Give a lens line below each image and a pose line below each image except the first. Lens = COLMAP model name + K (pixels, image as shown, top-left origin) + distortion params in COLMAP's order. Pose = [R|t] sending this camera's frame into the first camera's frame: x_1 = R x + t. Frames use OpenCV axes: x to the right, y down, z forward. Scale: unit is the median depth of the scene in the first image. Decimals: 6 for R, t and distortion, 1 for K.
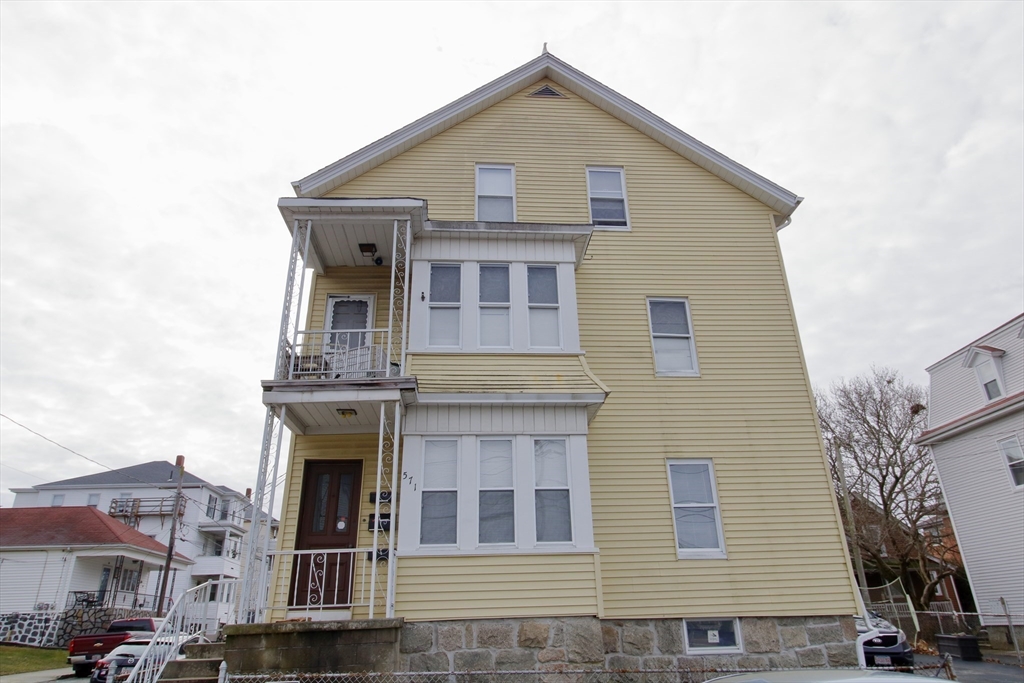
lens RADIAL K [[666.3, 0, 514.6], [0, 666.3, 314.3], [0, 0, 1]] dist [0.002984, -0.003335]
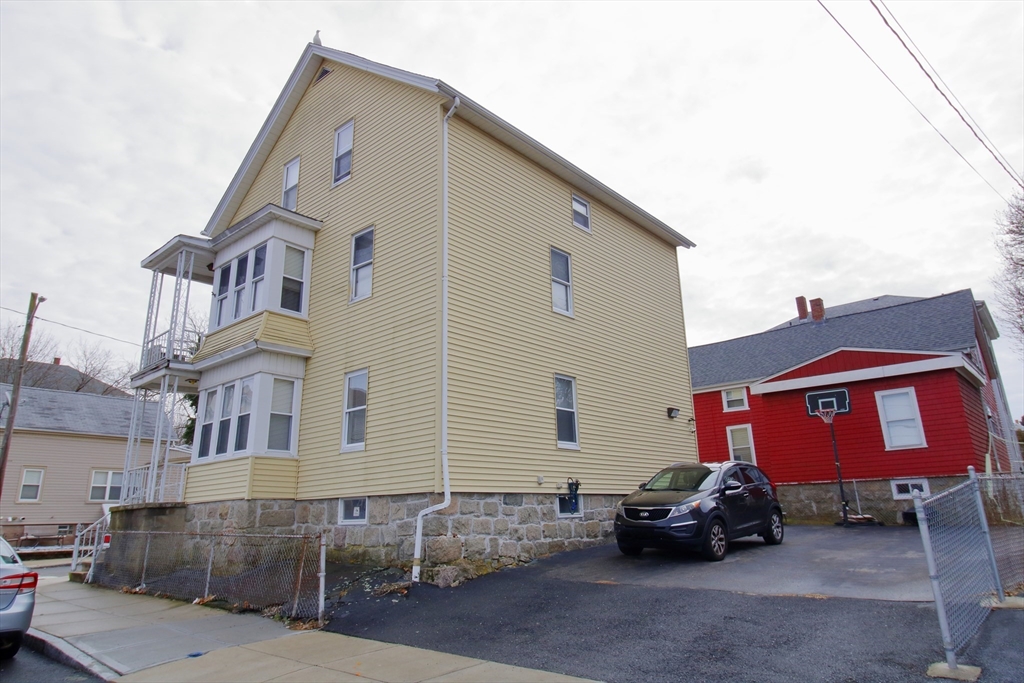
lens RADIAL K [[666.3, 0, 514.6], [0, 666.3, 314.3], [0, 0, 1]] dist [0.002984, -0.003335]
pose [[0.686018, -0.208714, -0.697006, 1.426239], [0.321123, 0.946475, 0.032645, 0.190374], [0.652885, -0.246219, 0.716322, 0.394602]]
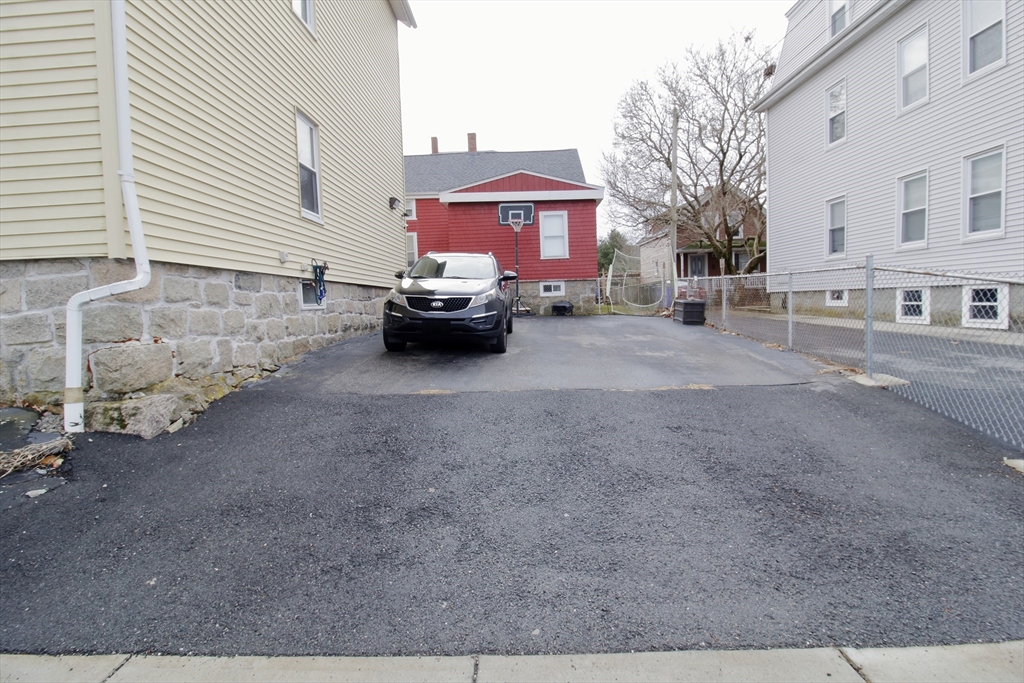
lens RADIAL K [[476.7, 0, 513.4], [0, 476.7, 330.3], [0, 0, 1]] dist [0.000231, -0.013825]
pose [[0.995187, -0.001857, -0.097978, 0.876178], [0.048516, 0.878024, 0.476150, 0.345998], [0.085143, -0.478612, 0.873888, 0.687941]]
